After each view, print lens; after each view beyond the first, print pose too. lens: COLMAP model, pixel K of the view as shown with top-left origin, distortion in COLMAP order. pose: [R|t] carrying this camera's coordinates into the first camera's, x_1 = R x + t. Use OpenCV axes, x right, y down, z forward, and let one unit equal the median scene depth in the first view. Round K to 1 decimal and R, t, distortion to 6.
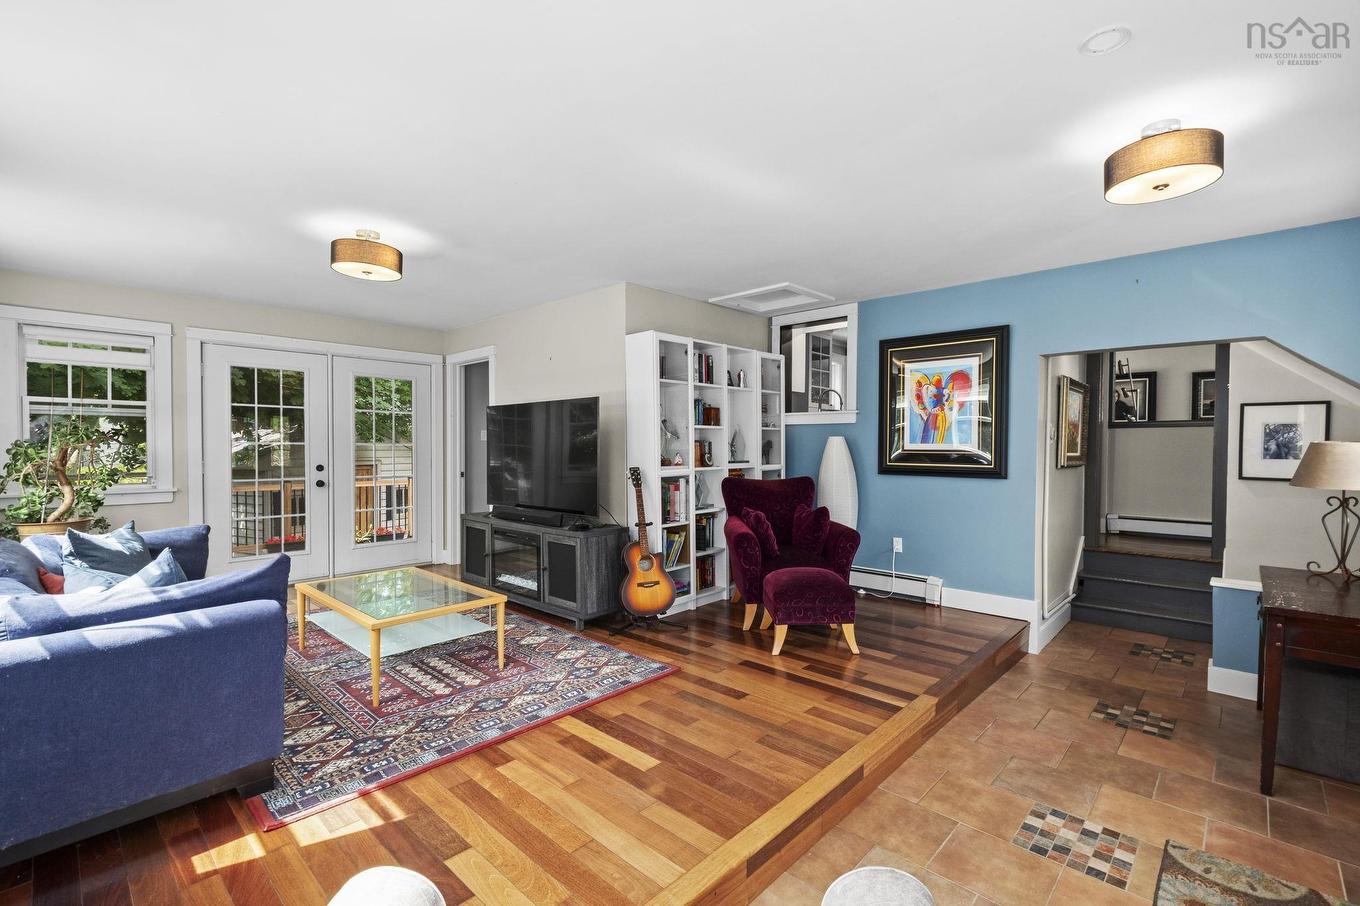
lens RADIAL K [[612.0, 0, 690.9], [0, 612.0, 454.1], [0, 0, 1]] dist [0.004798, -0.004399]
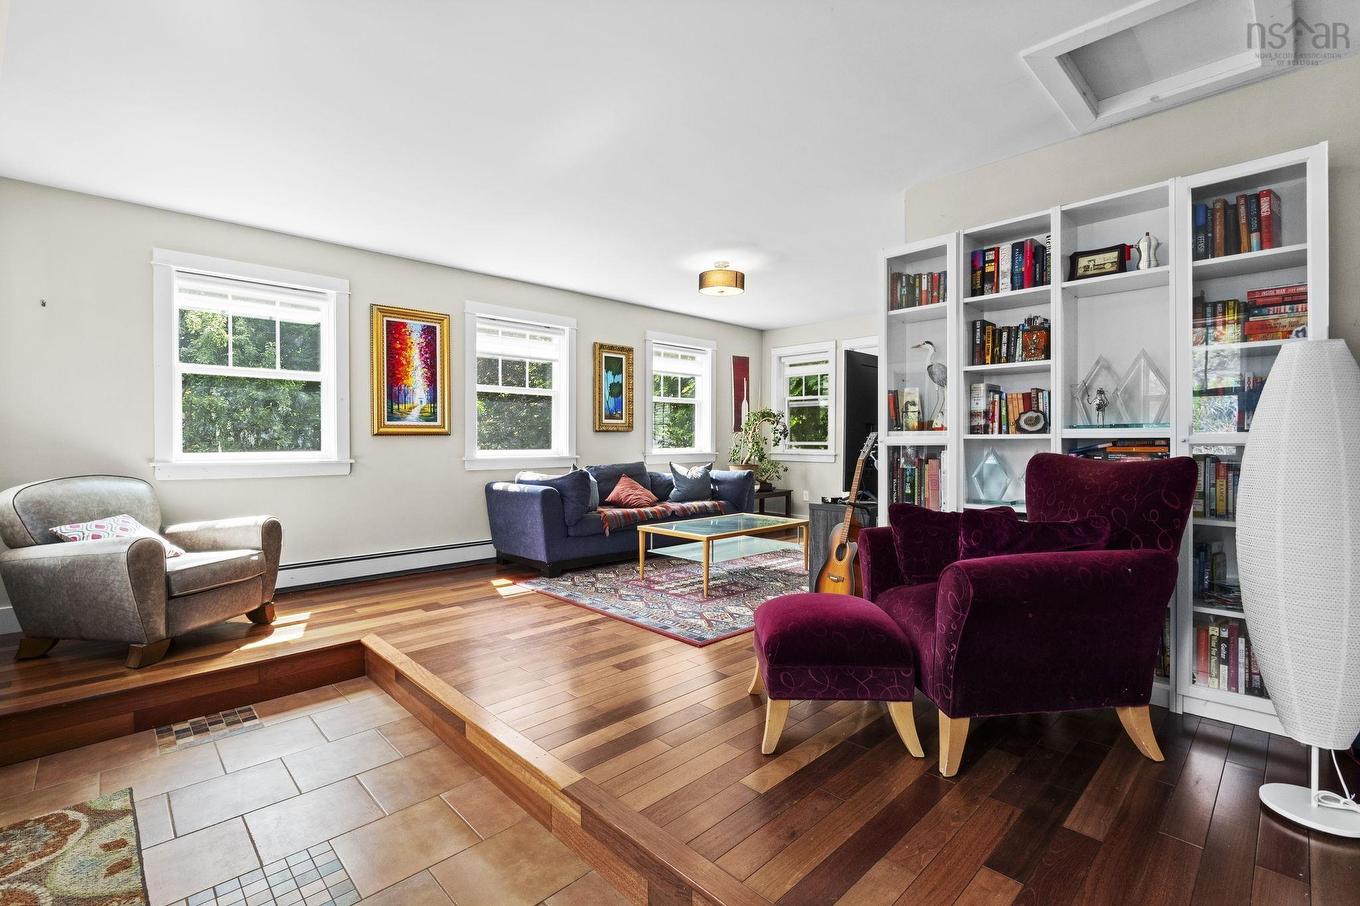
lens RADIAL K [[612.0, 0, 679.8], [0, 612.0, 448.8], [0, 0, 1]] dist [0.004798, -0.004399]
pose [[-0.062152, 0.011836, -0.997997, 0.845955], [-0.016377, 0.999783, 0.012877, 0.044020], [0.997932, 0.017145, -0.061944, 0.969732]]
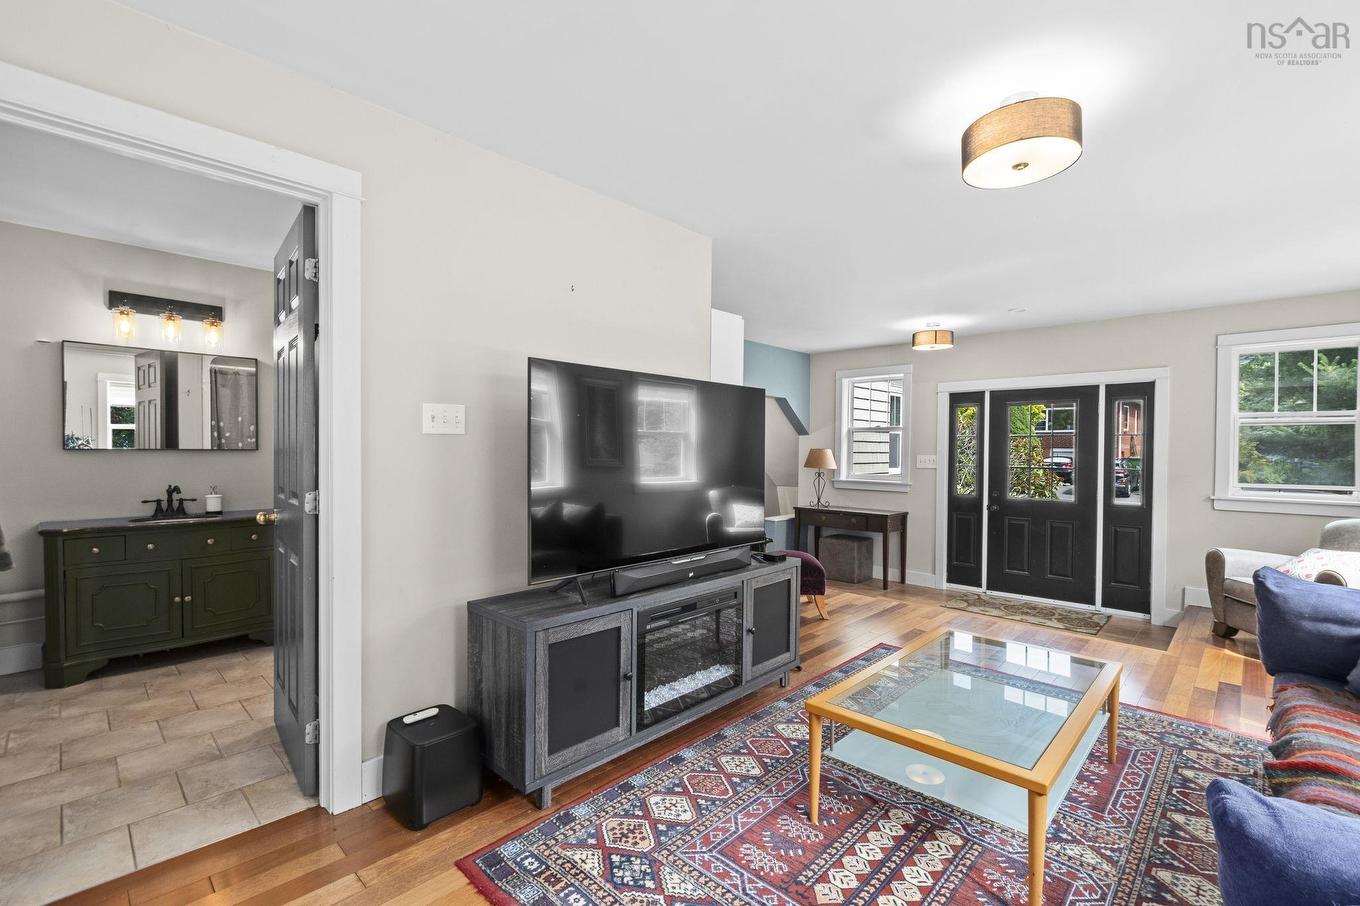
lens RADIAL K [[612.0, 0, 668.2], [0, 612.0, 450.9], [0, 0, 1]] dist [0.004798, -0.004399]
pose [[0.014071, -0.004326, 0.999892, -1.119572], [0.006307, 0.999971, 0.004237, -0.023085], [-0.999881, 0.006247, 0.014098, 1.307488]]
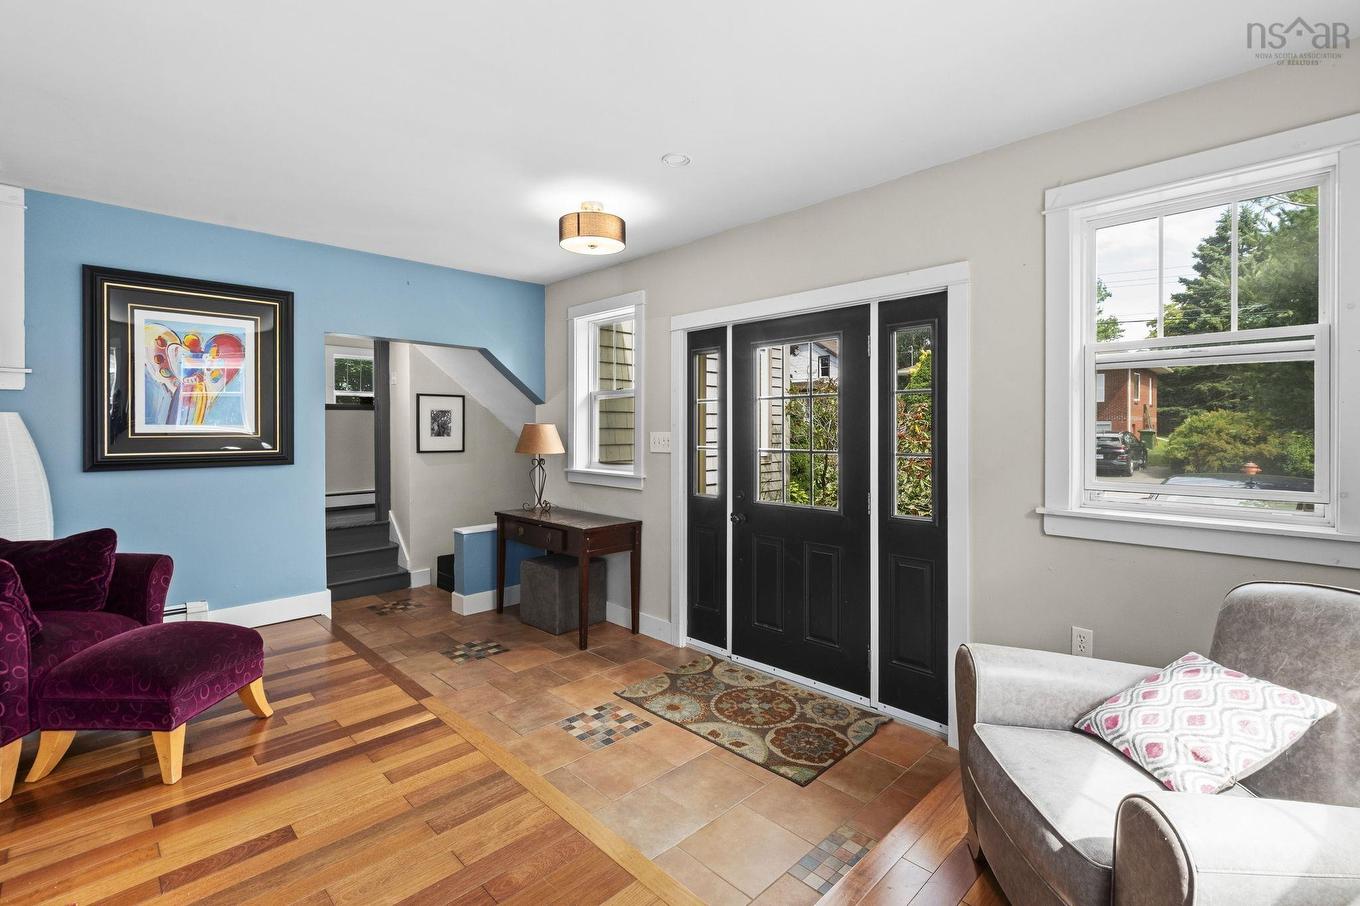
lens RADIAL K [[612.0, 0, 687.7], [0, 612.0, 428.5], [0, 0, 1]] dist [0.004798, -0.004399]
pose [[0.037293, -0.005917, 0.999287, -0.439348], [0.015450, 0.999866, 0.005344, -0.009381], [-0.999185, 0.015240, 0.037380, 0.481059]]
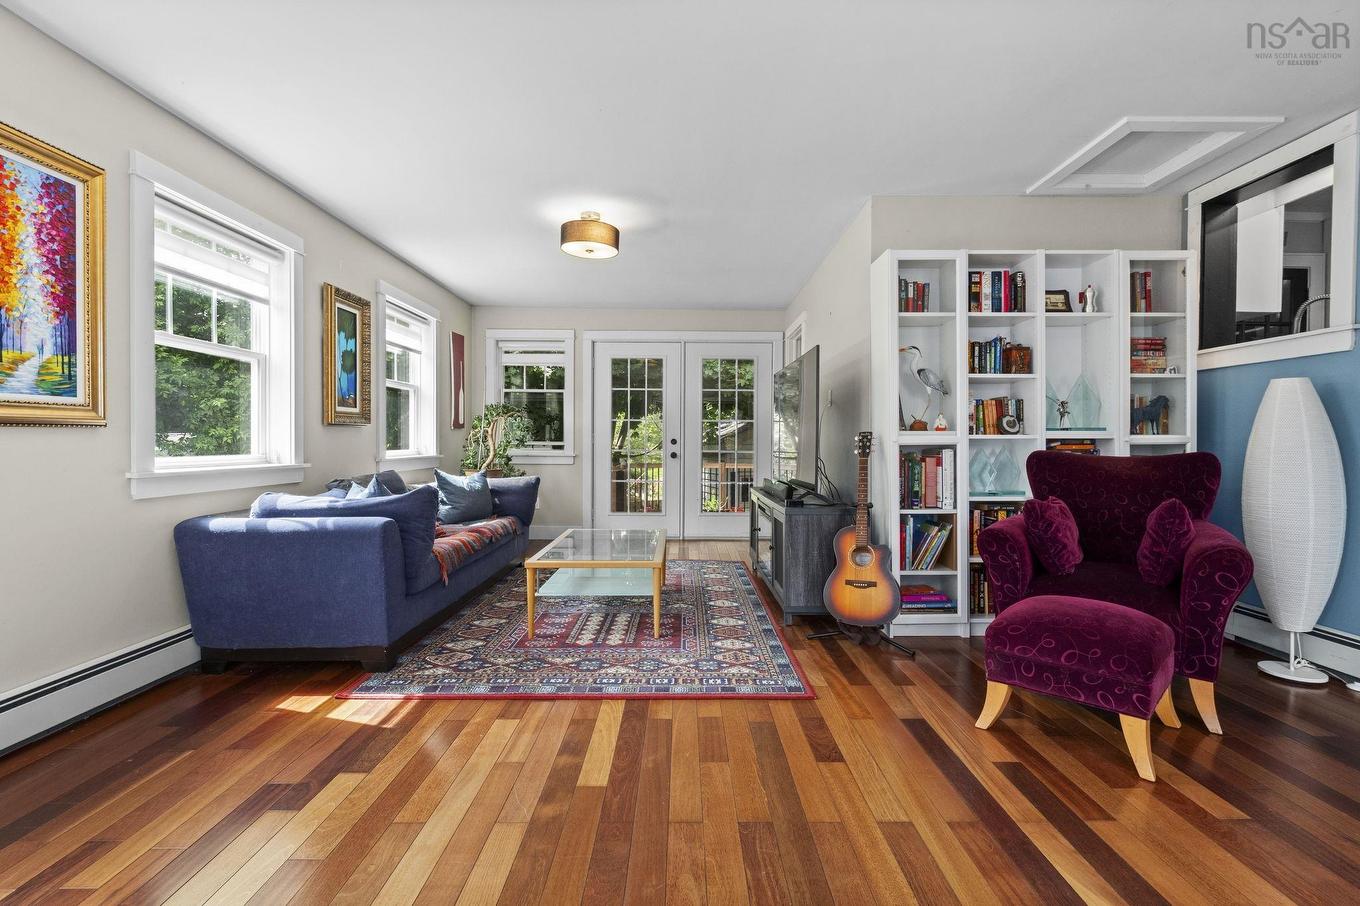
lens RADIAL K [[612.0, 0, 683.3], [0, 612.0, 449.6], [0, 0, 1]] dist [0.004798, -0.004399]
pose [[0.678459, 0.010453, -0.734564, 0.386656], [-0.012928, 0.999914, 0.002289, 0.054829], [0.734524, 0.007943, 0.678536, 0.370750]]
